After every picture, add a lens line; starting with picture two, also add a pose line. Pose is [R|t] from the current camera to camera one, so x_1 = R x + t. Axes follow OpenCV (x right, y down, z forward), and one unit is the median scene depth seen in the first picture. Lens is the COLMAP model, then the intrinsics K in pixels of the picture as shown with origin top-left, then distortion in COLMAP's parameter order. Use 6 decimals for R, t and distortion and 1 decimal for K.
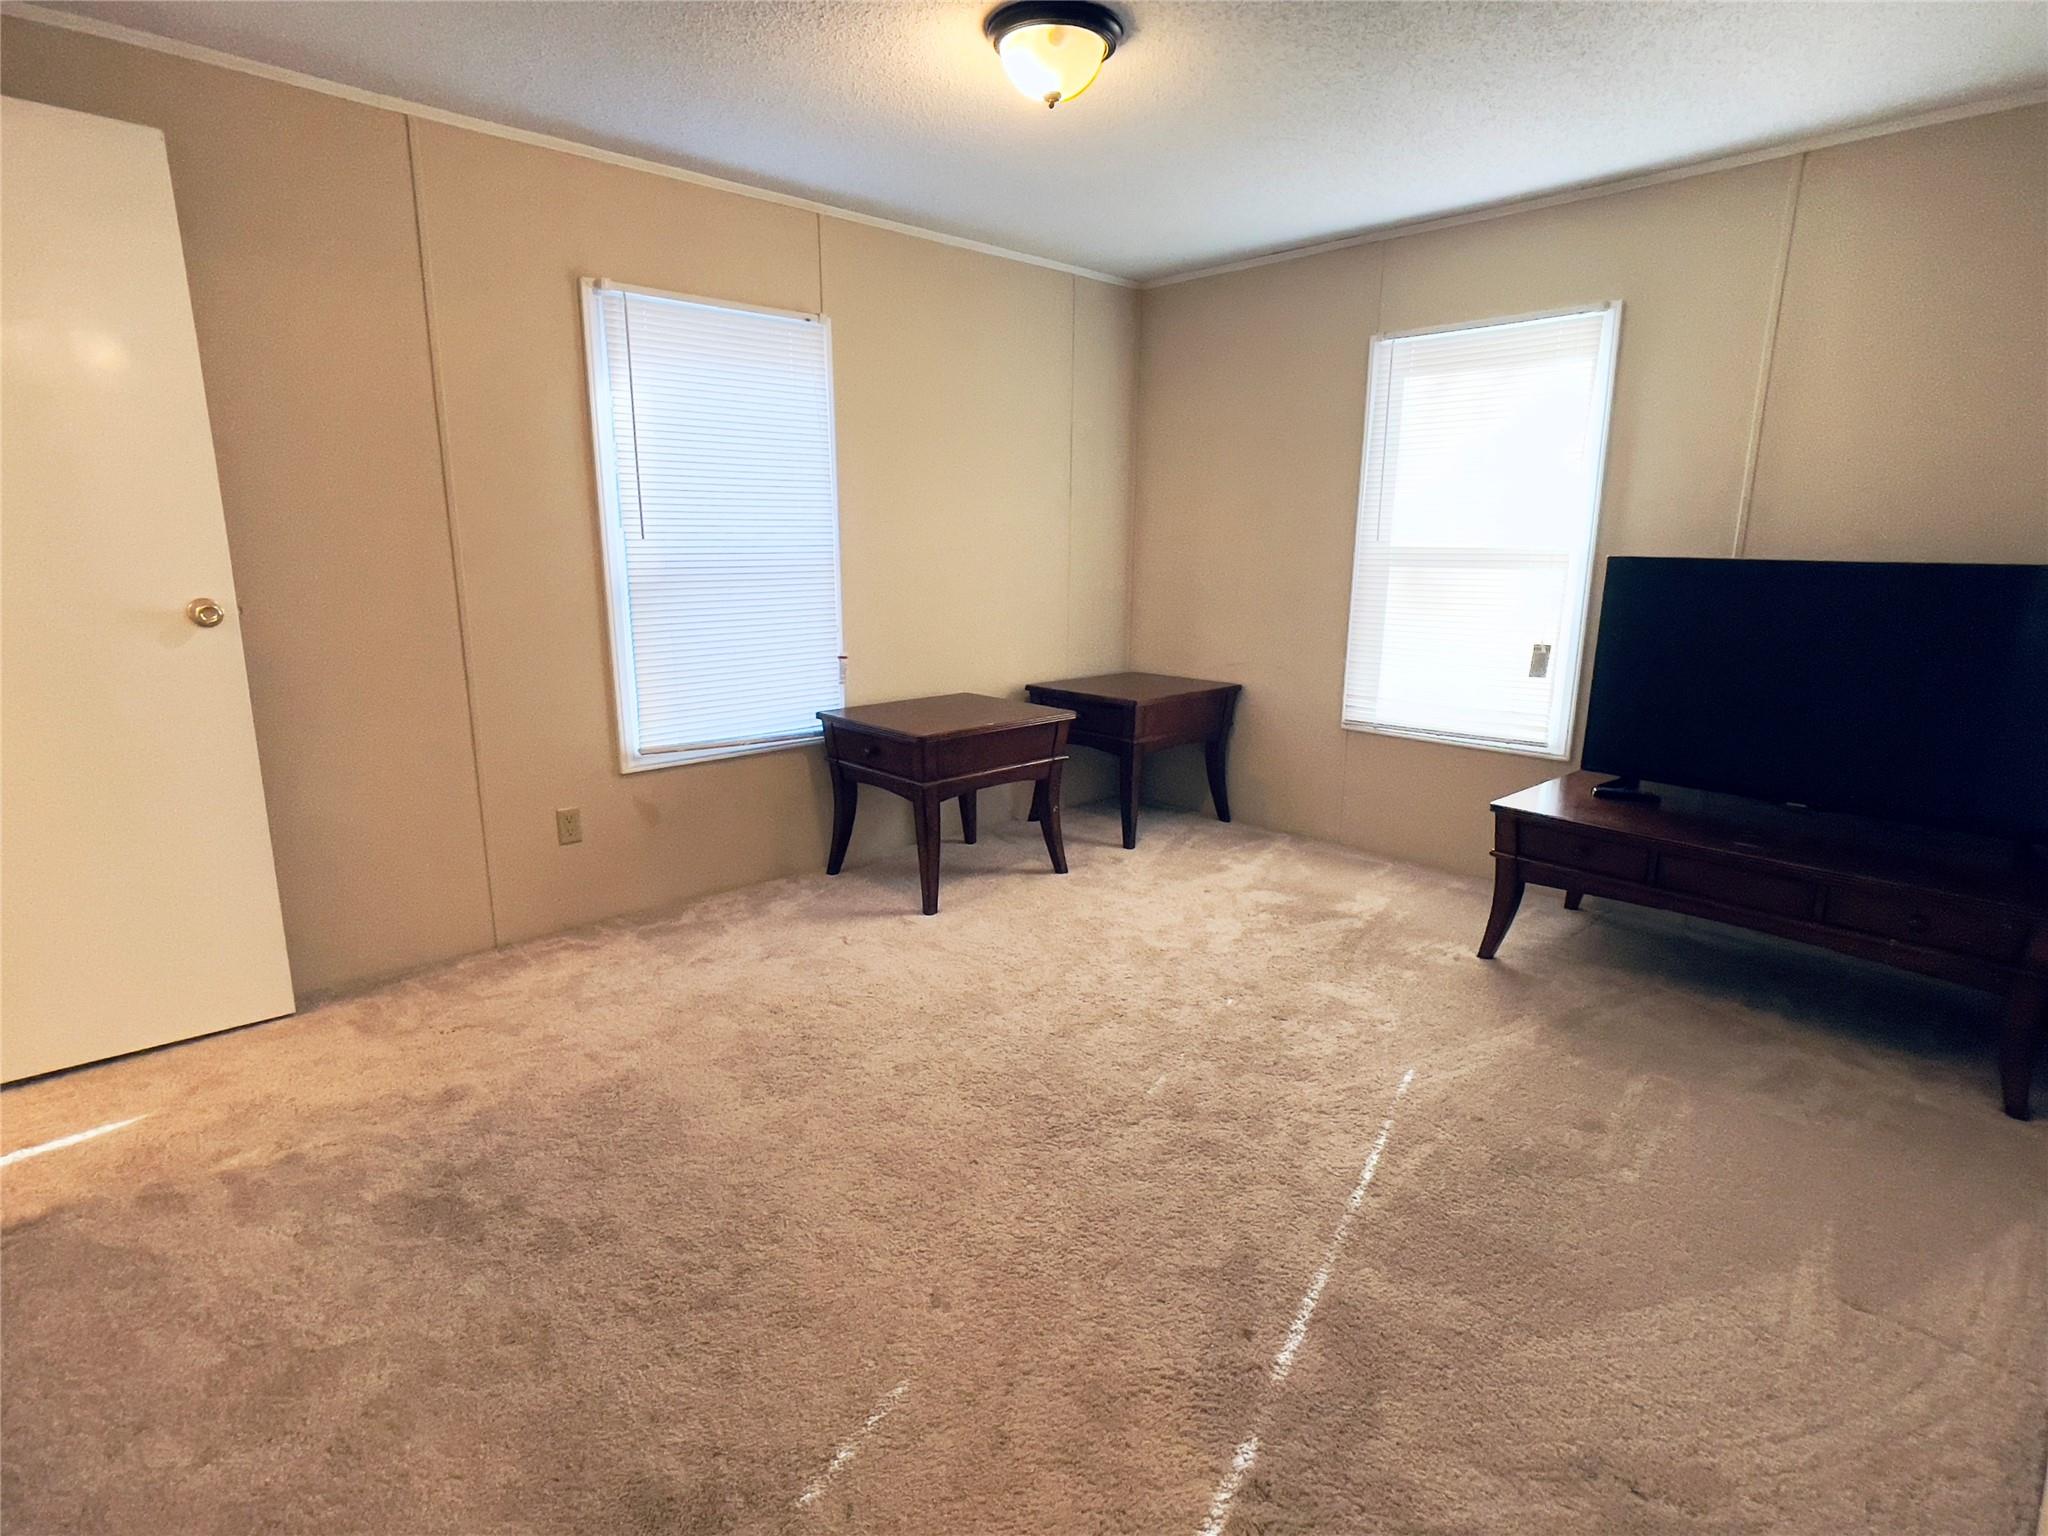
lens RADIAL K [[1053.0, 0, 1024.0], [0, 1053.0, 768.0], [0, 0, 1]] dist [-0.000636, 0.000396]
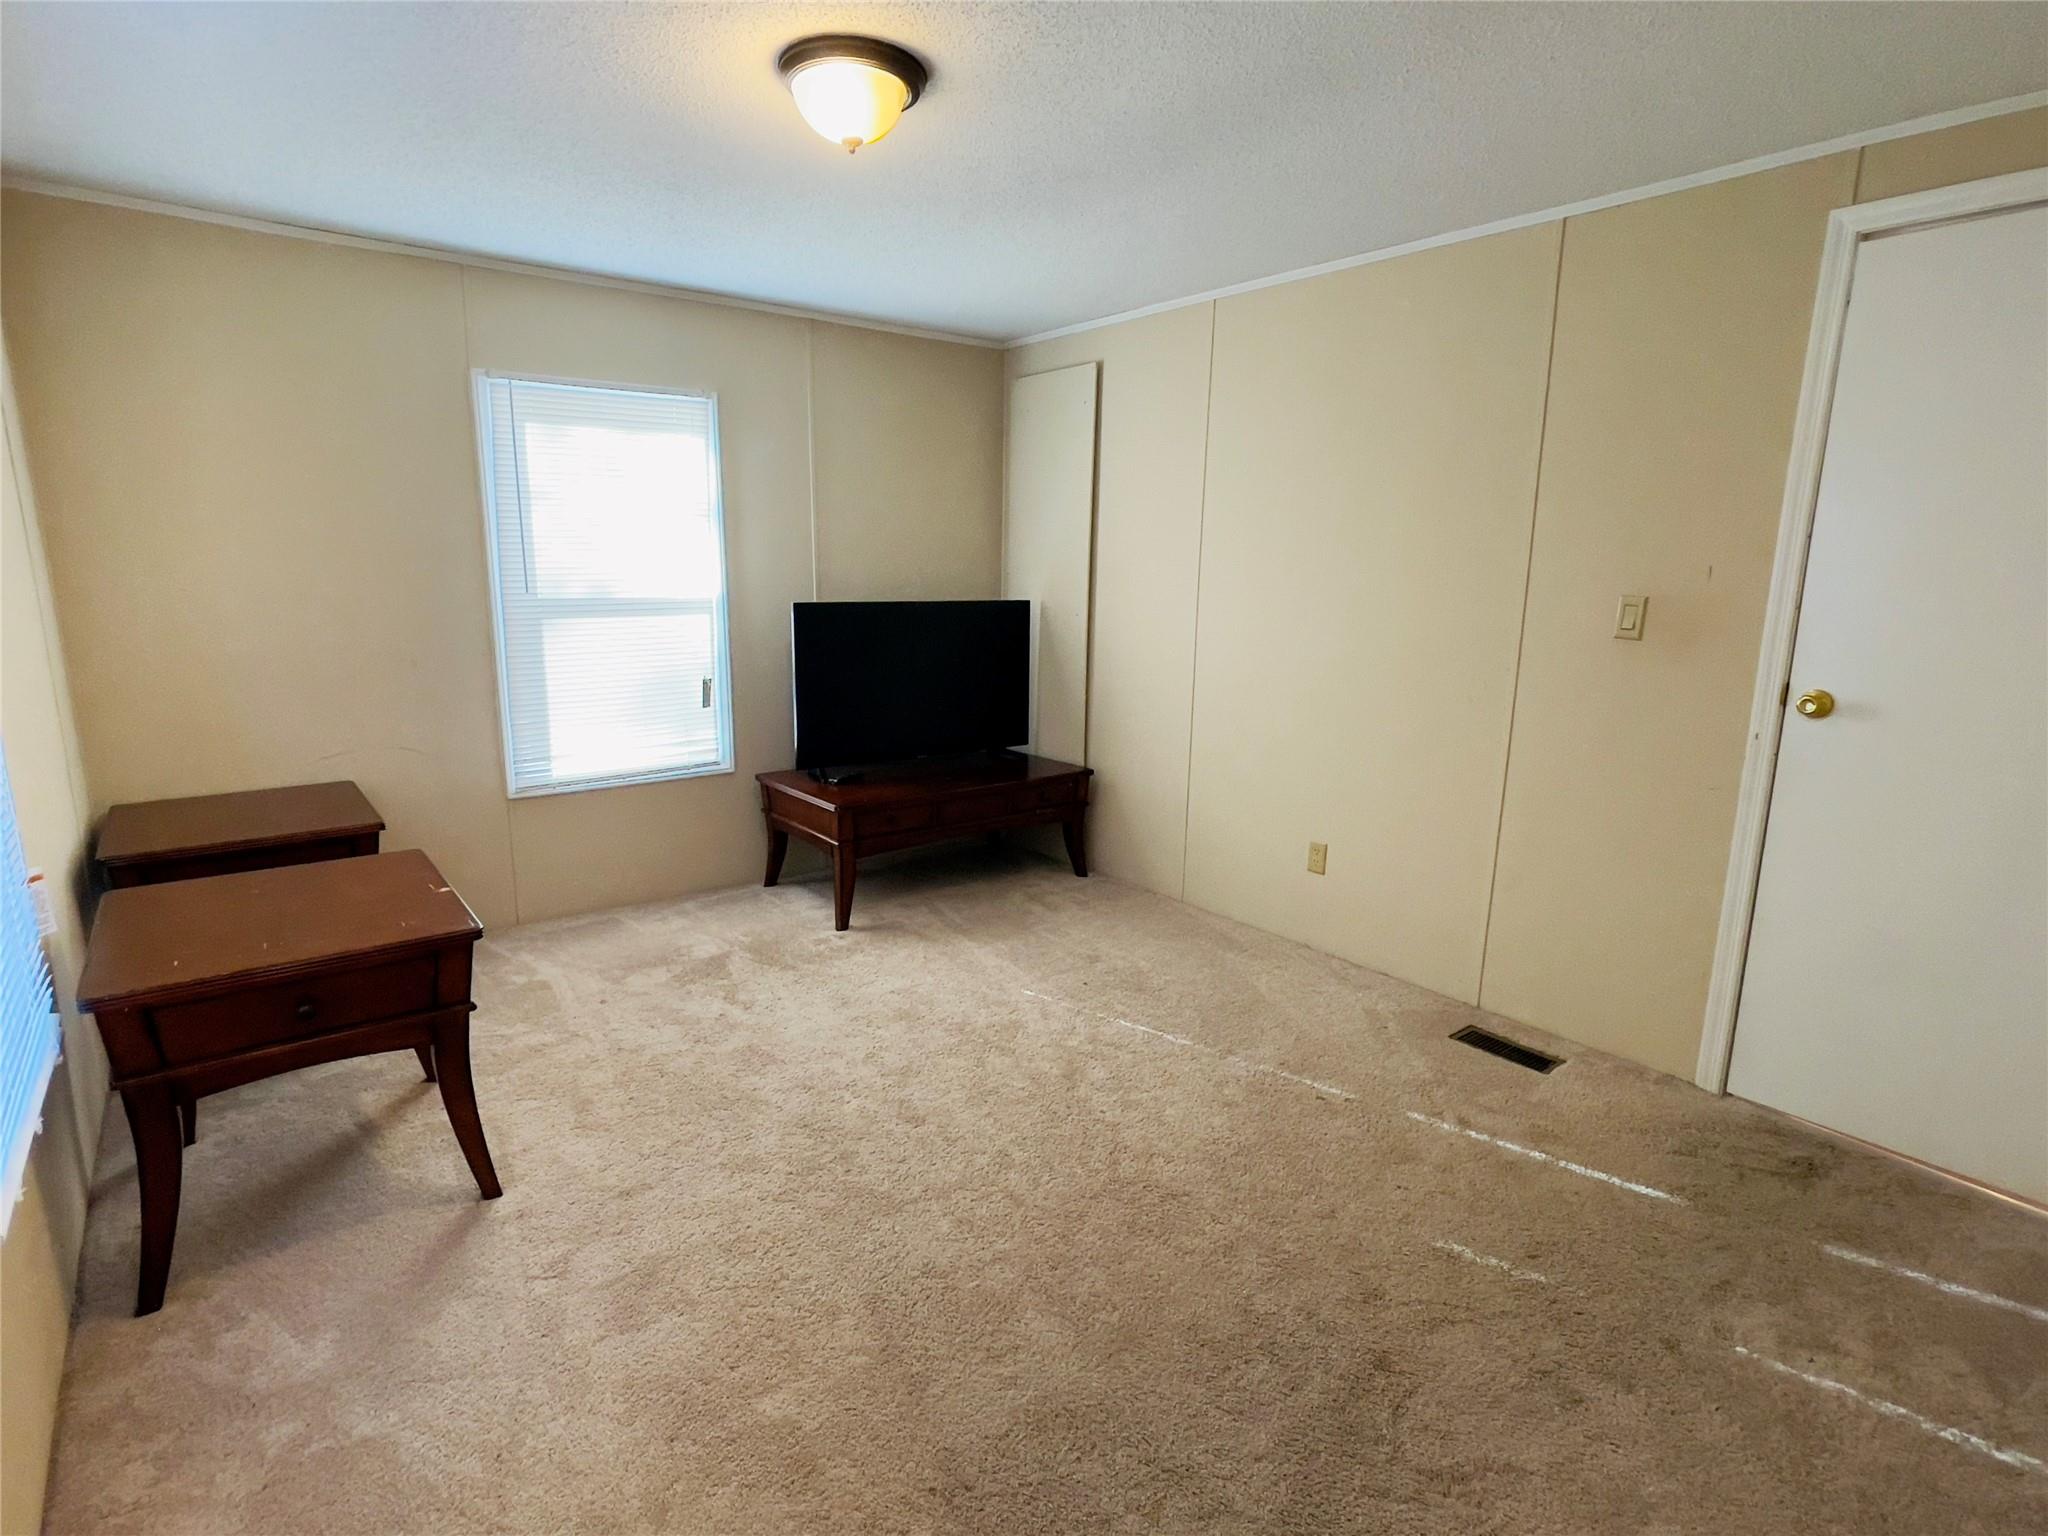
lens RADIAL K [[1019.1, 0, 1024.0], [0, 1019.1, 768.0], [0, 0, 1]] dist [-0.000743, -0.000001]
pose [[0.109883, -0.204185, 0.972746, -0.716805], [0.208413, 0.961649, 0.178313, -0.184919], [-0.971849, 0.183139, 0.148224, 0.634038]]
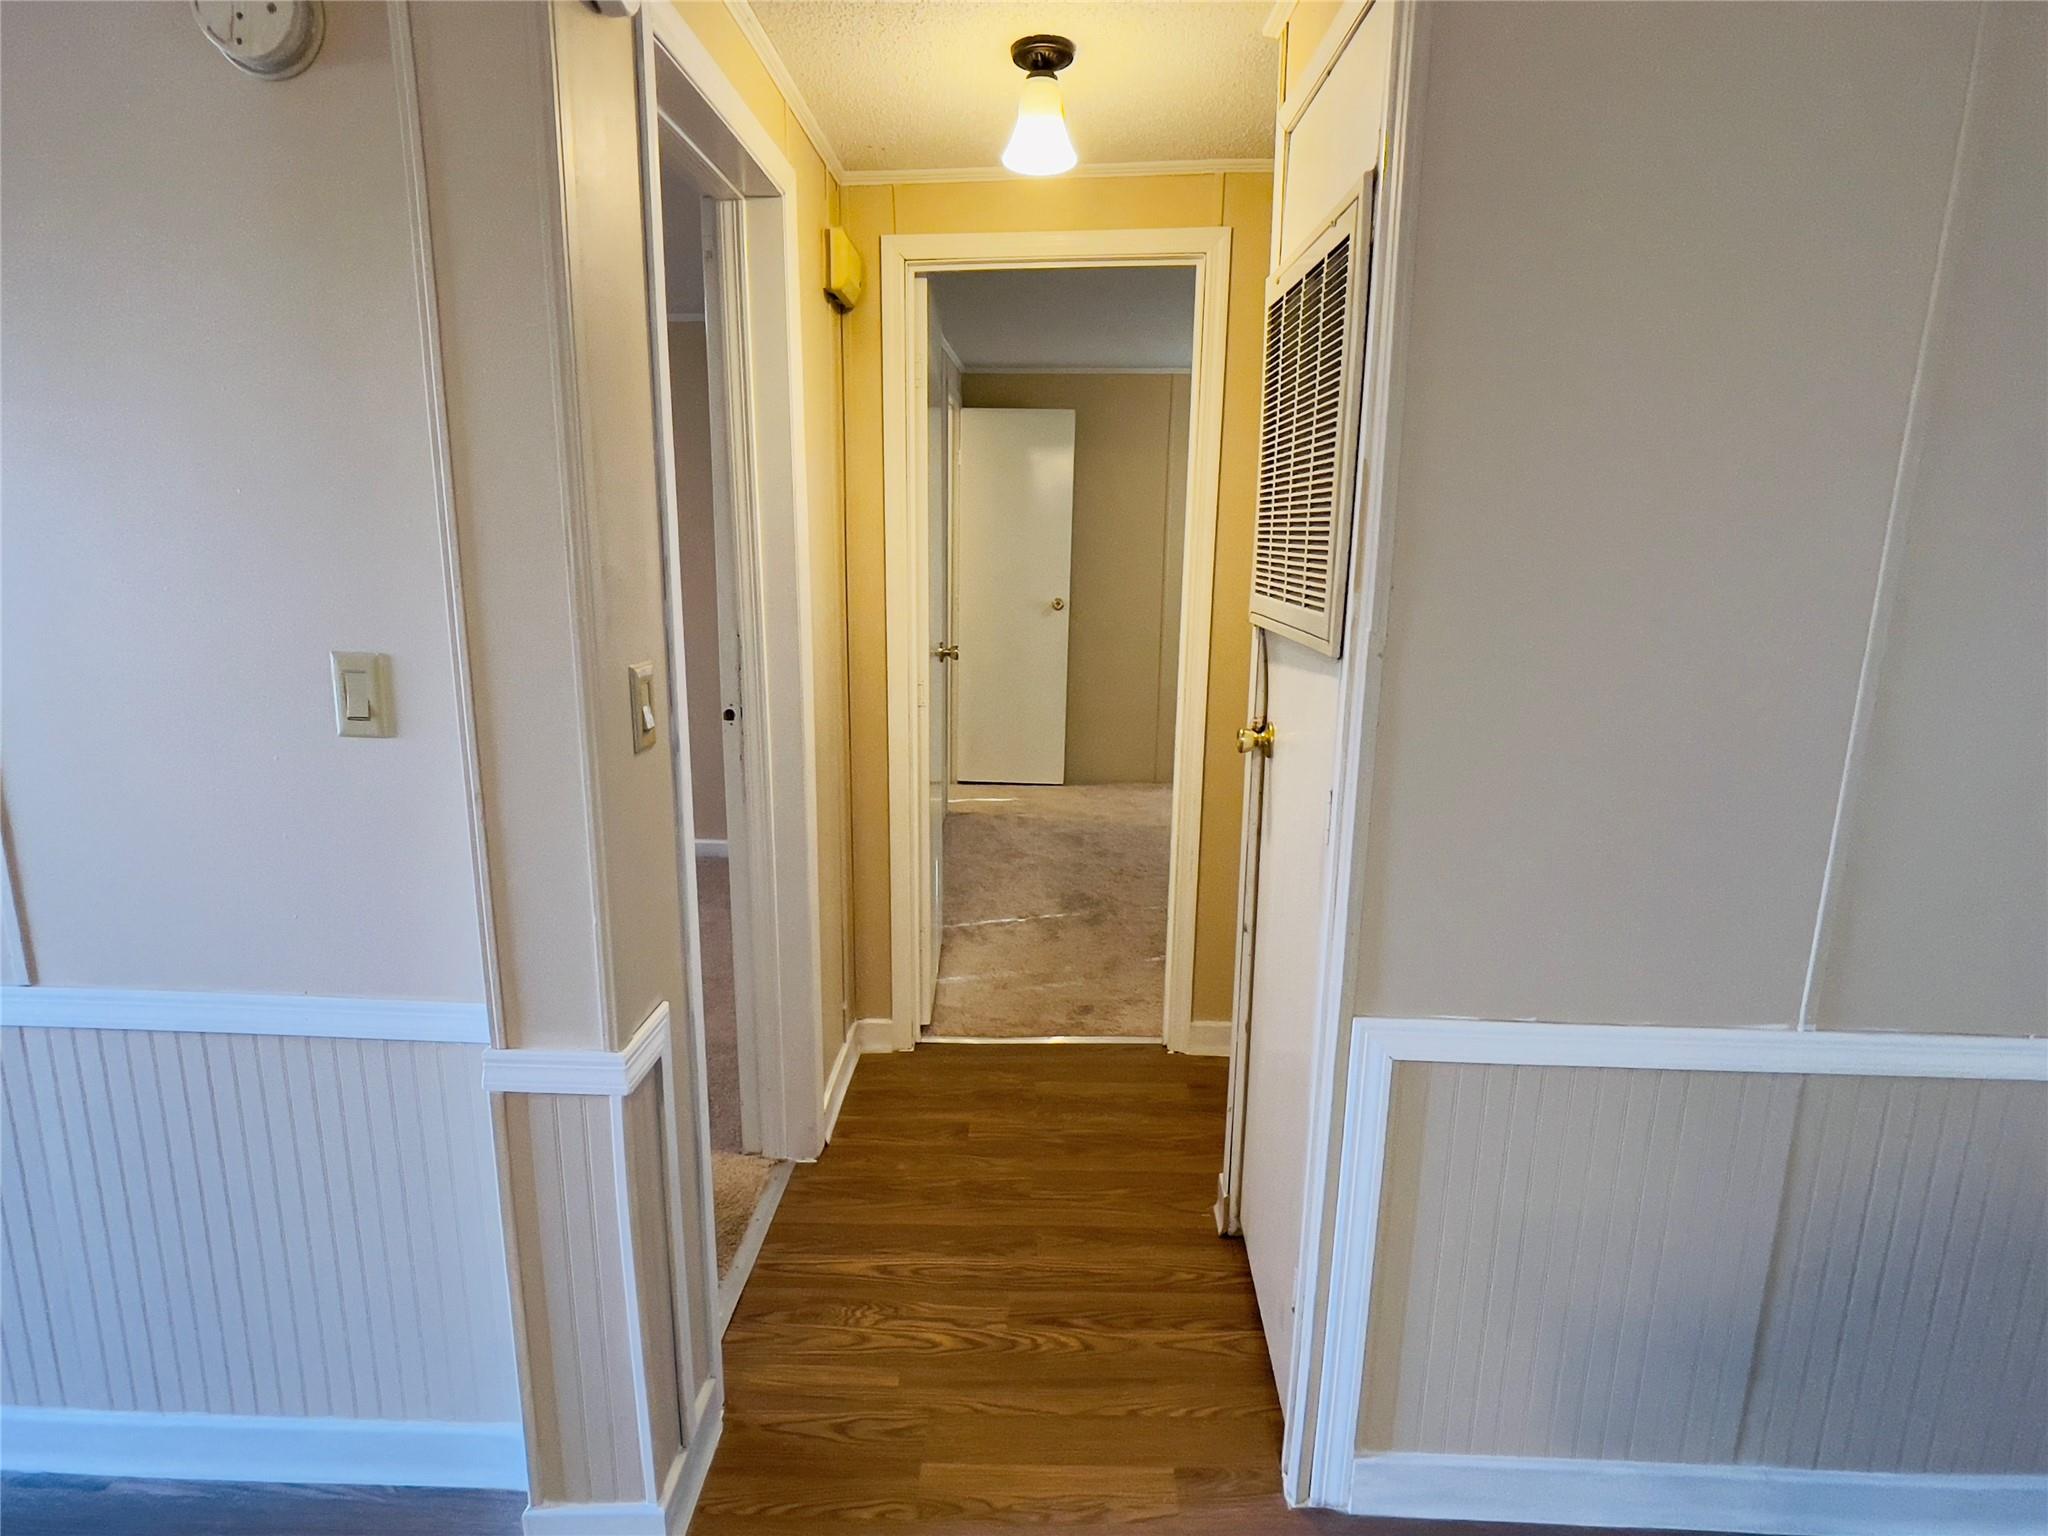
lens RADIAL K [[1091.0, 0, 1024.0], [0, 1091.0, 768.0], [0, 0, 1]] dist [-0.000789, 0.000615]
pose [[0.709065, 0.148995, -0.689222, 0.778317], [-0.164066, 0.985457, 0.044245, 0.101949], [0.685790, 0.081706, 0.723198, -0.681517]]
